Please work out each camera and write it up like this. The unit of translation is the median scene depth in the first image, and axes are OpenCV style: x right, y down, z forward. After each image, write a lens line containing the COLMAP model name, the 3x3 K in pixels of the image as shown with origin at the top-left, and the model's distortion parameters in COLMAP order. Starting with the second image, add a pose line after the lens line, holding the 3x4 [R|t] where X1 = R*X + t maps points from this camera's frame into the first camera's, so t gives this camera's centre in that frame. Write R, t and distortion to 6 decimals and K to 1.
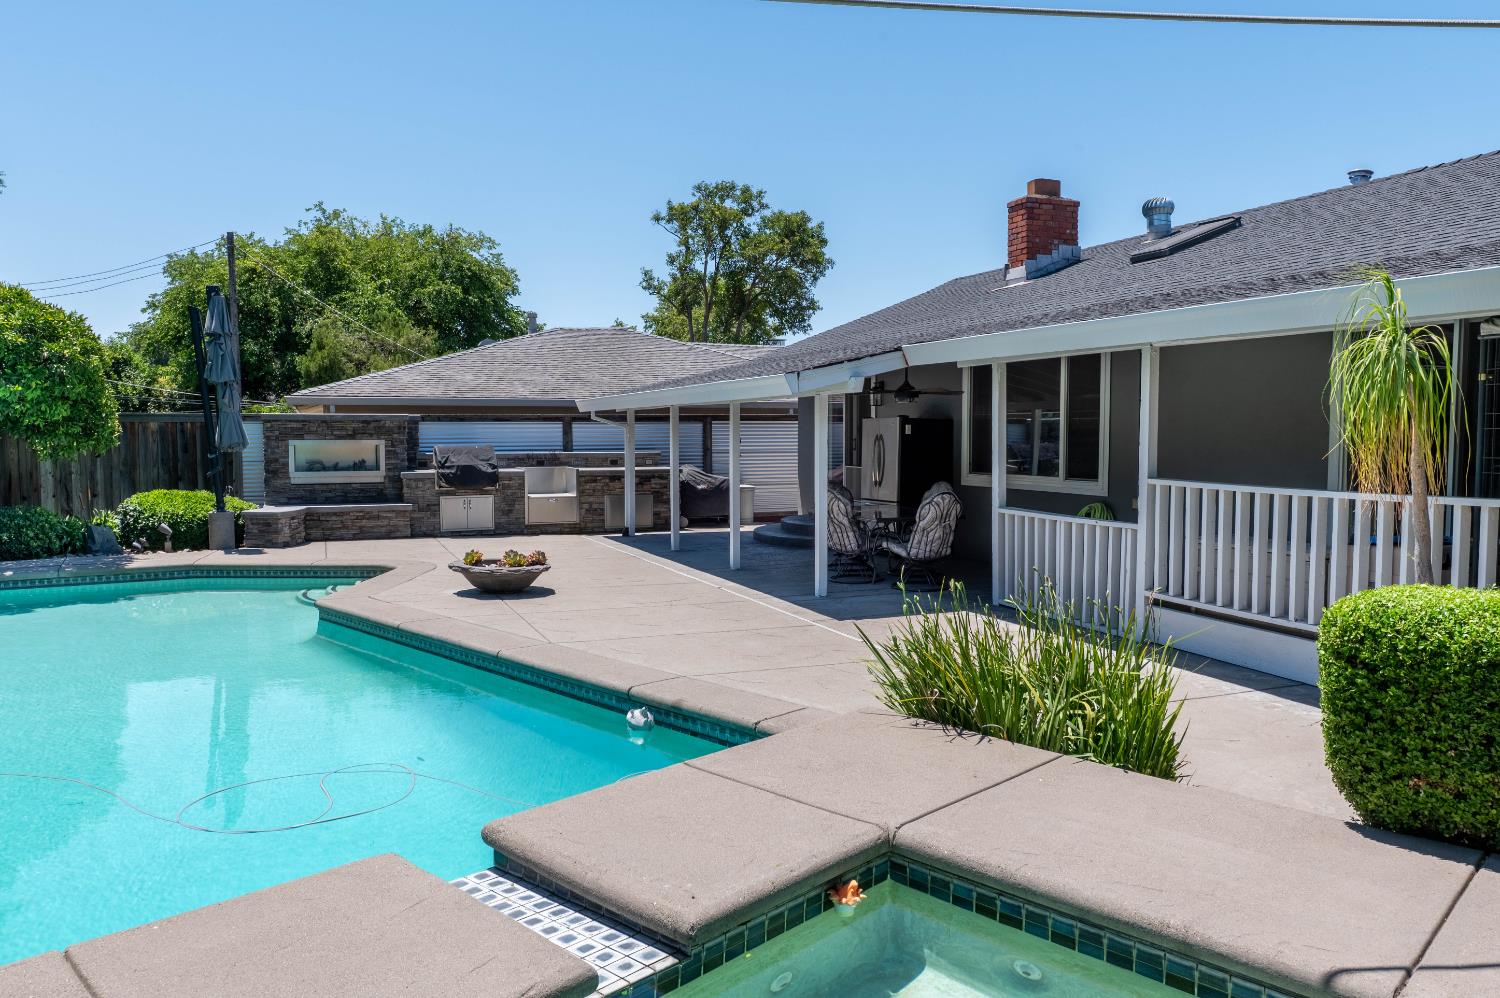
lens RADIAL K [[1044.8, 0, 750.0], [0, 1044.8, 499.0], [0, 0, 1]] dist [0.002083, 0.000310]
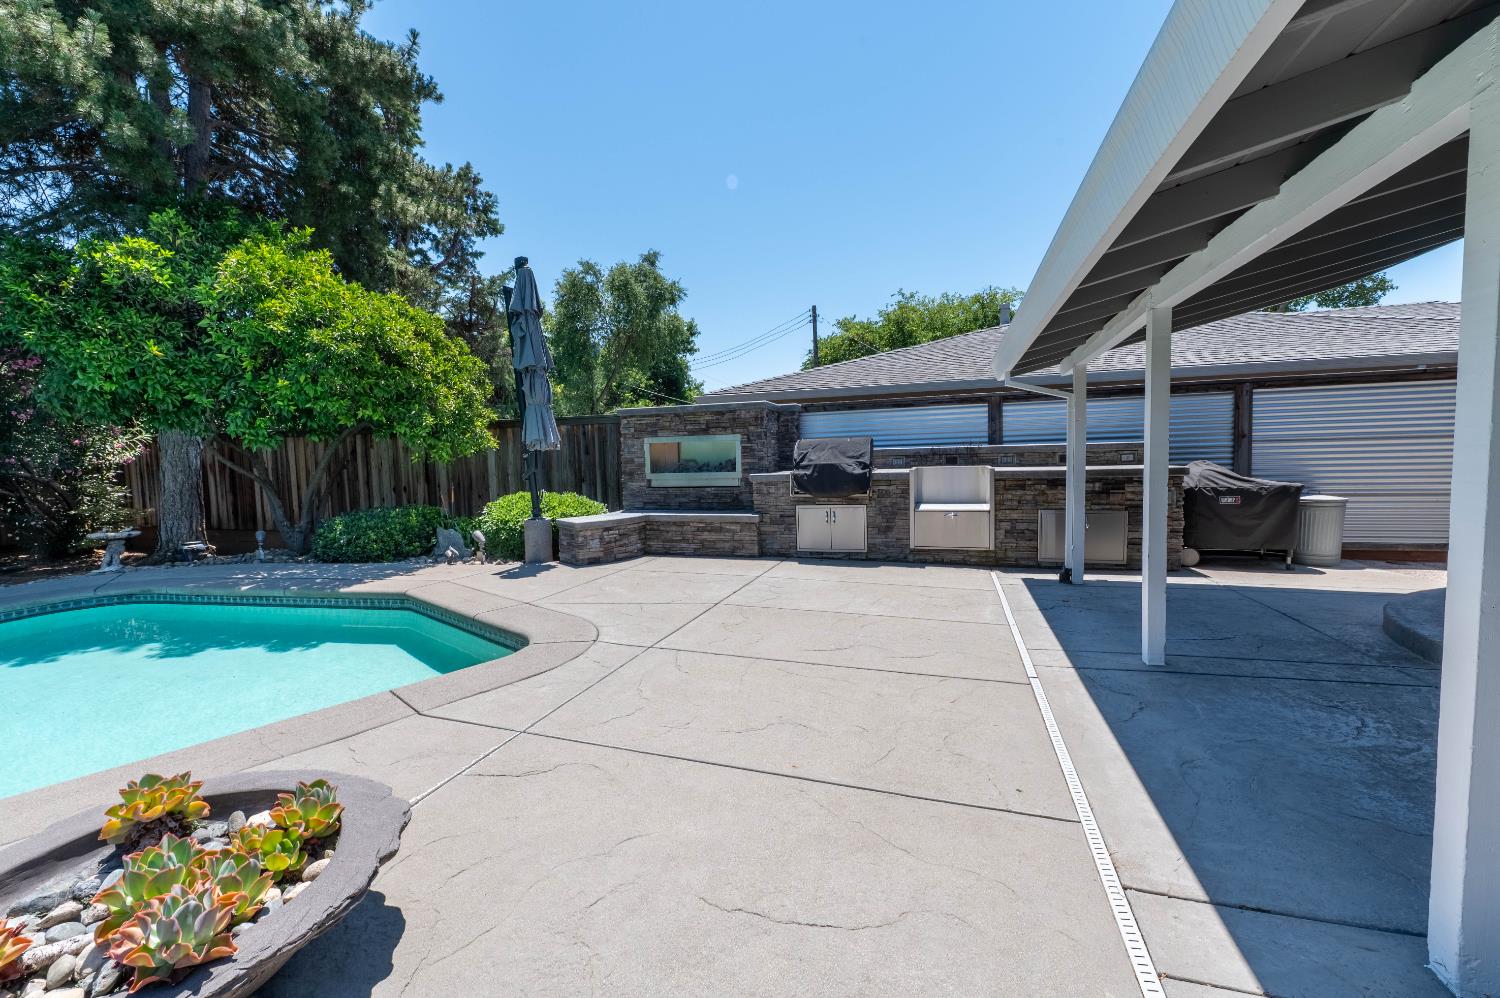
lens RADIAL K [[596.3, 0, 750.0], [0, 596.3, 499.0], [0, 0, 1]] dist [-0.015967, -0.000027]
pose [[0.754272, 0.028957, -0.655923, -0.036040], [-0.015296, 0.999531, 0.026537, -0.018227], [0.656383, -0.009983, 0.754361, 0.648571]]
